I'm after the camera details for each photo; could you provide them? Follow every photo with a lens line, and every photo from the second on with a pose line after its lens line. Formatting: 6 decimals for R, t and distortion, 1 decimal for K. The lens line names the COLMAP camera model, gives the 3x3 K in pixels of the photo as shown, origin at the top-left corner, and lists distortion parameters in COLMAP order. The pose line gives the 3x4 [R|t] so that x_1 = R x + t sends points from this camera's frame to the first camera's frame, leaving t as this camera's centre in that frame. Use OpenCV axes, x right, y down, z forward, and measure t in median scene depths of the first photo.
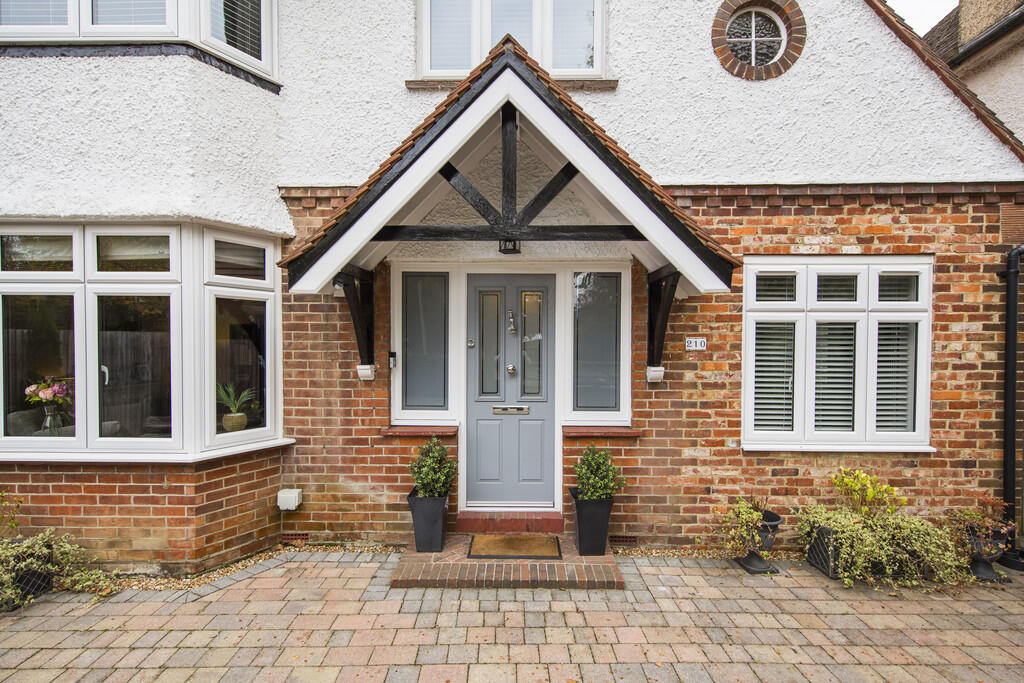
lens RADIAL K [[494.6, 0, 511.3], [0, 494.6, 341.9], [0, 0, 1]] dist [0.011829, -0.000248]
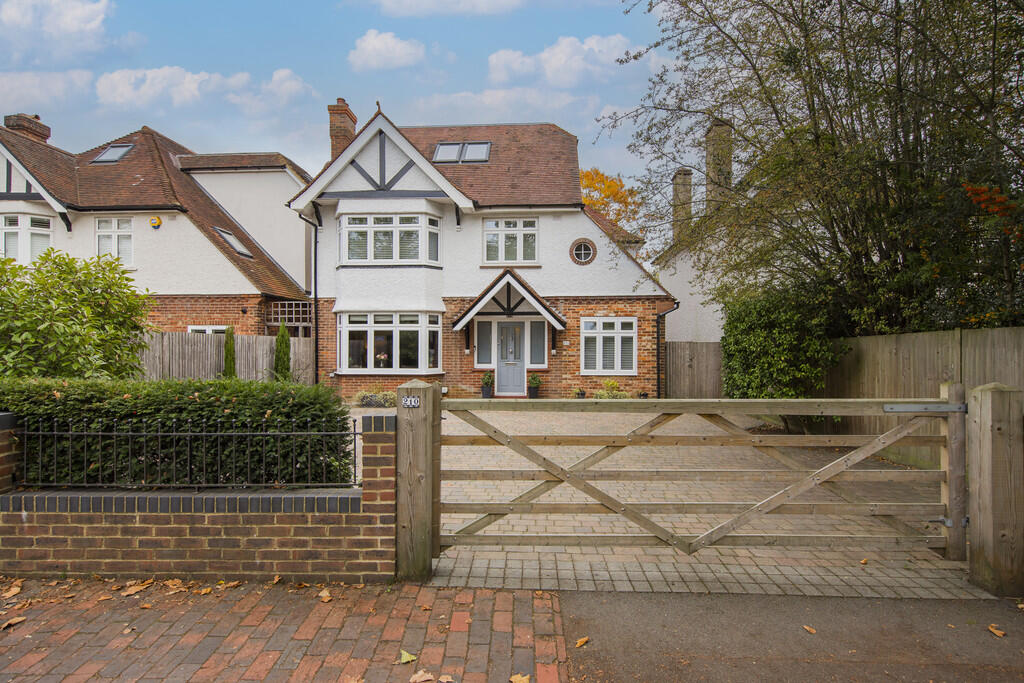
lens RADIAL K [[561.0, 0, 513.3], [0, 561.0, 341.6], [0, 0, 1]] dist [0.000093, 0.000002]
pose [[0.998836, -0.002826, -0.048148, 0.200403], [0.002340, 0.999946, -0.010148, 0.030562], [0.048174, 0.010023, 0.998789, -2.768787]]
